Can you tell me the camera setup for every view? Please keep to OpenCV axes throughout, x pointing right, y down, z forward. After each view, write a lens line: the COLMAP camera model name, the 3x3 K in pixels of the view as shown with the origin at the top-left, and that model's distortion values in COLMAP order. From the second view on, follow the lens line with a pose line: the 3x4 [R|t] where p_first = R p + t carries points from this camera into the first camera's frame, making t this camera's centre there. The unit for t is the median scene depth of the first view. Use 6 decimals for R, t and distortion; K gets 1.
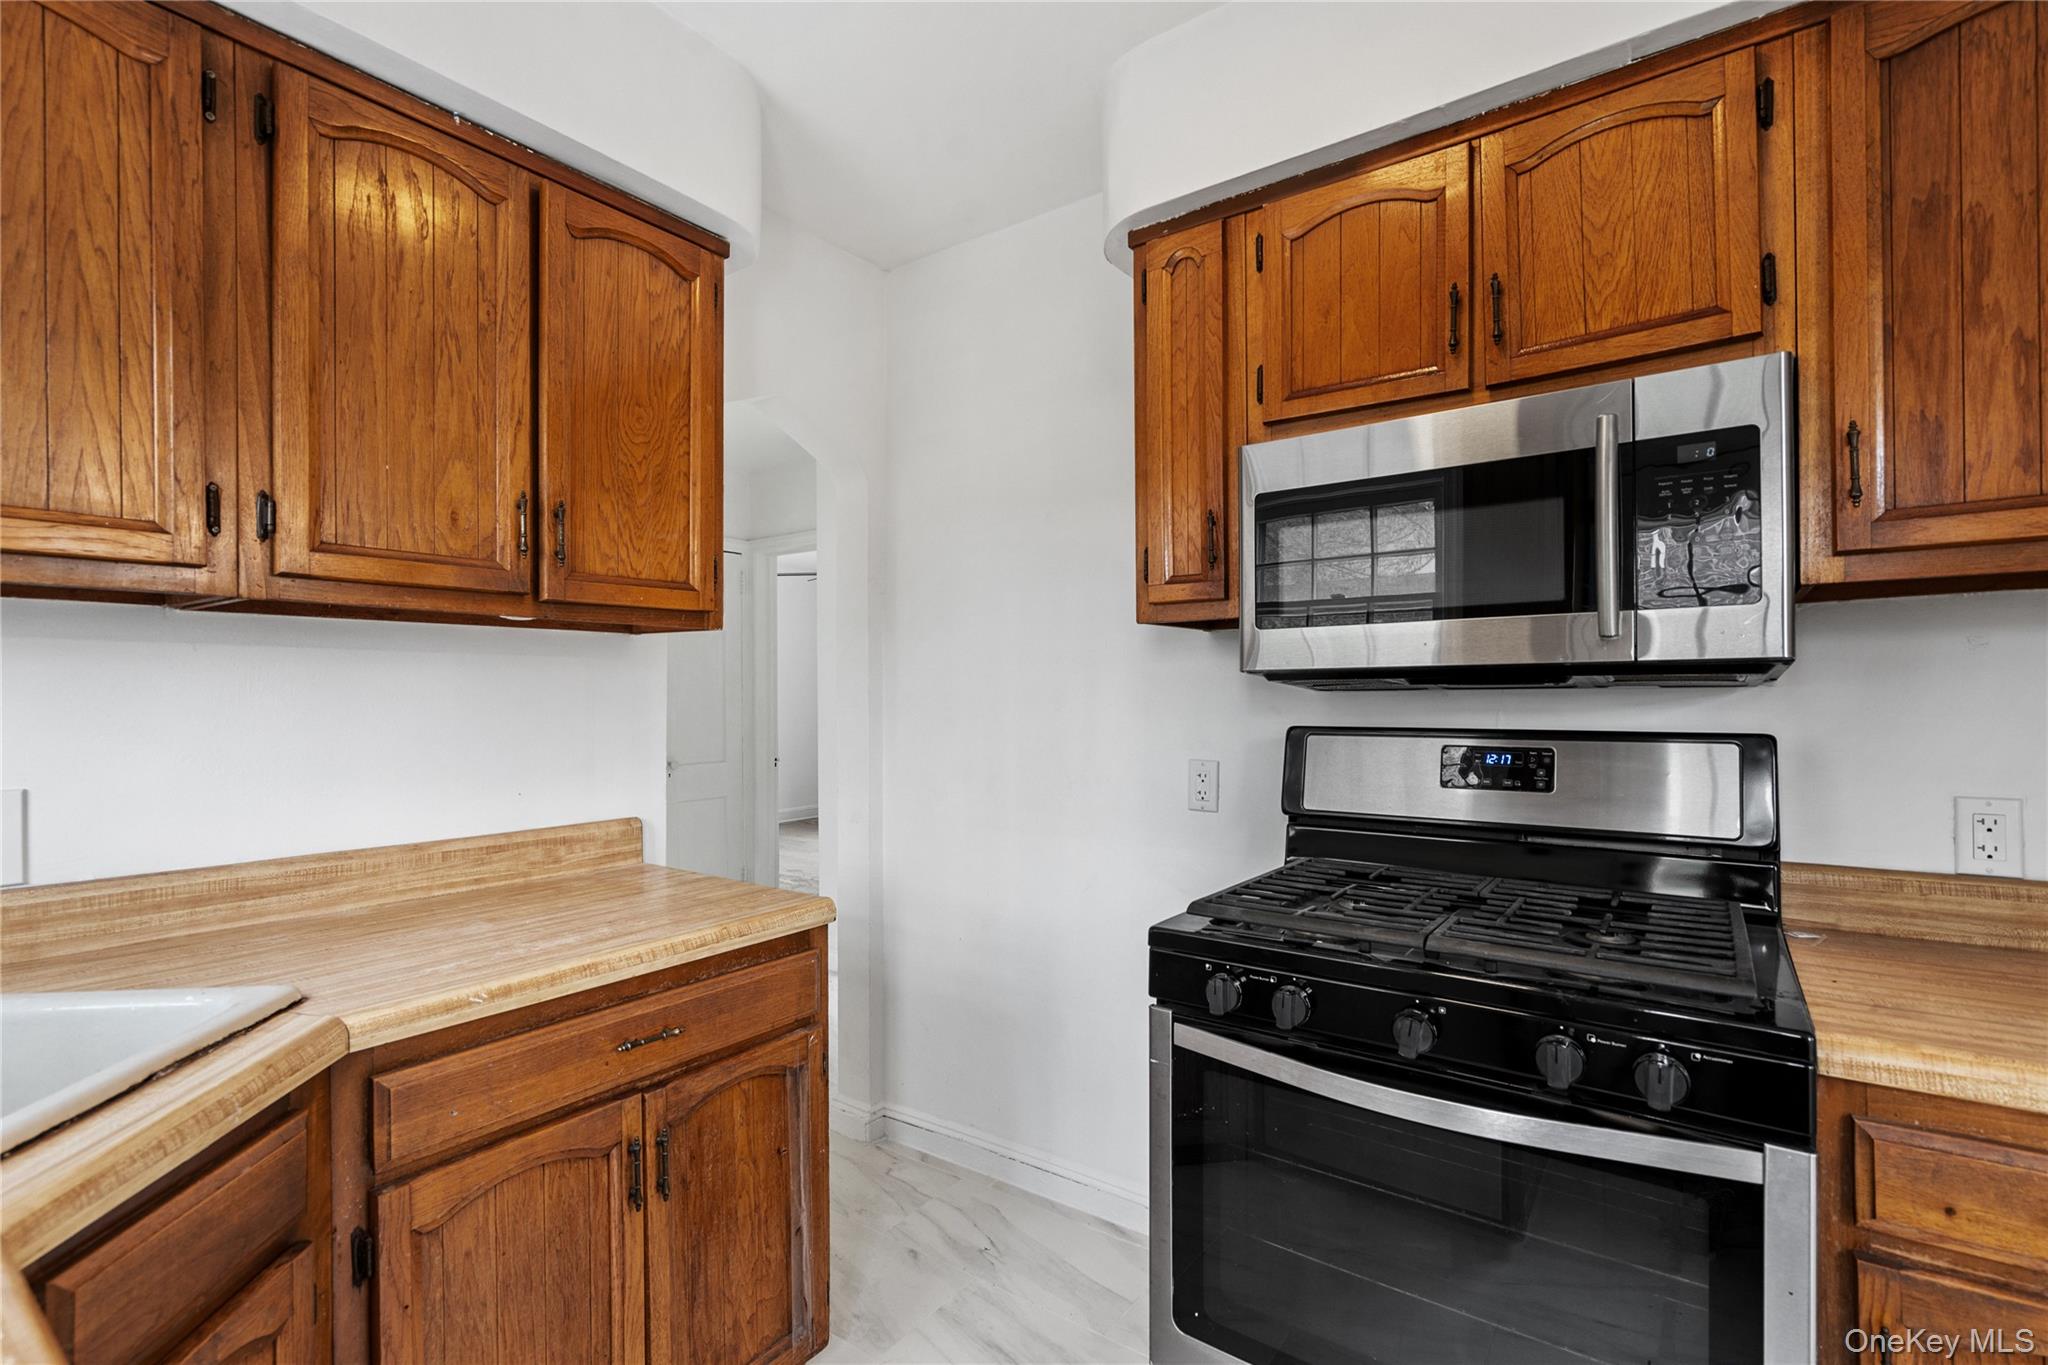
lens RADIAL K [[940.4, 0, 1017.5], [0, 940.4, 693.1], [0, 0, 1]] dist [-0.006562, 0.004344]
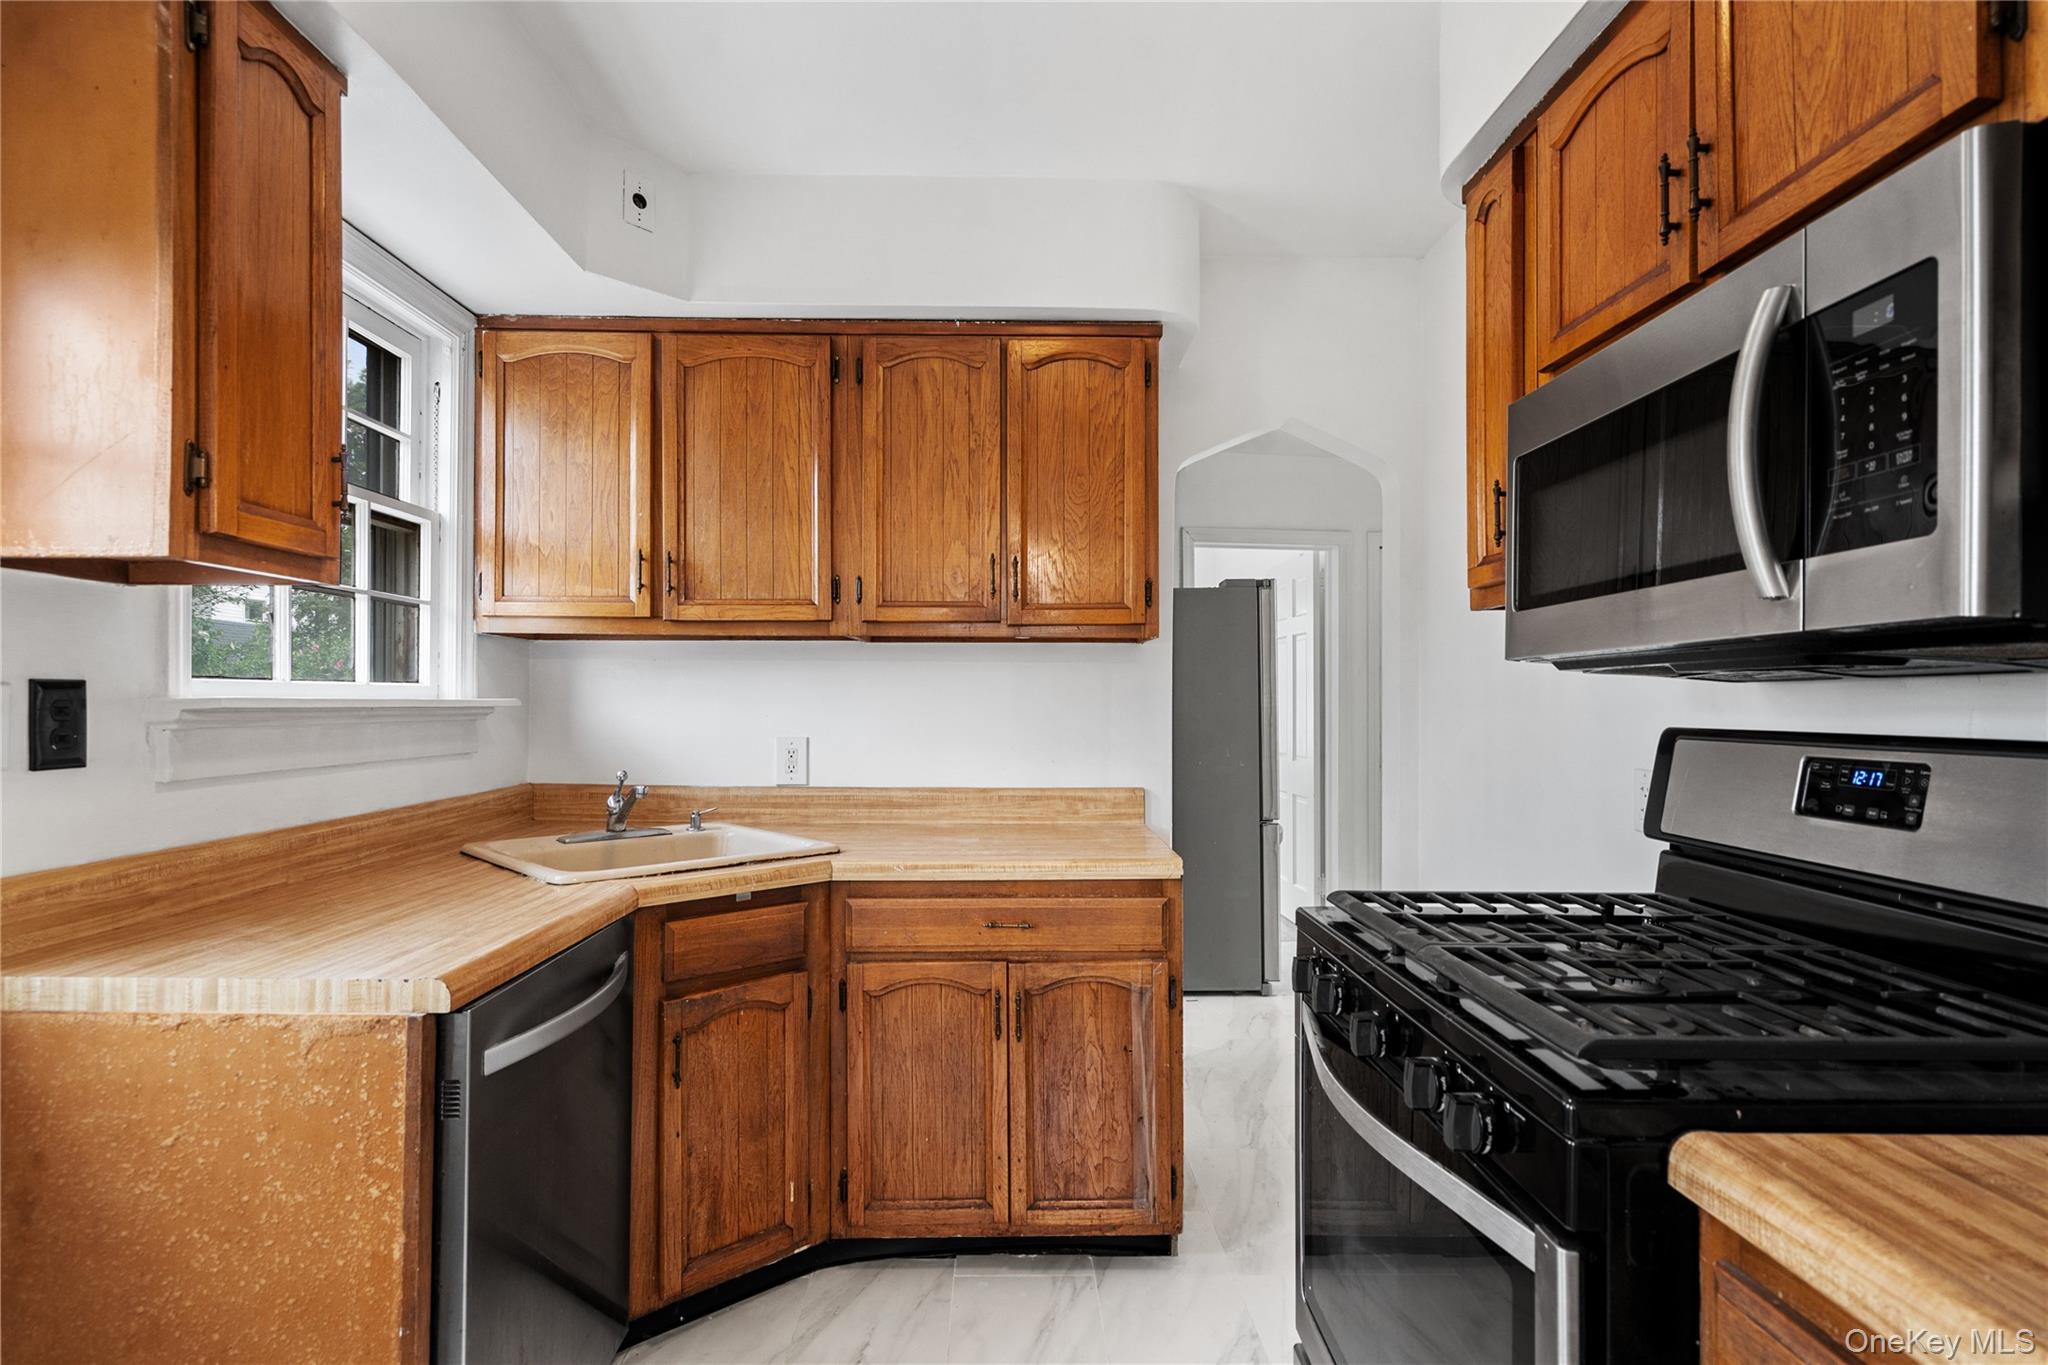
lens RADIAL K [[1004.3, 0, 1013.1], [0, 1004.3, 694.3], [0, 0, 1]] dist [0.000670, 0.000476]
pose [[0.597877, -0.000313, -0.801588, 0.841913], [-0.002964, 0.999992, -0.002601, 0.014847], [0.801582, 0.003931, 0.597871, 0.074616]]
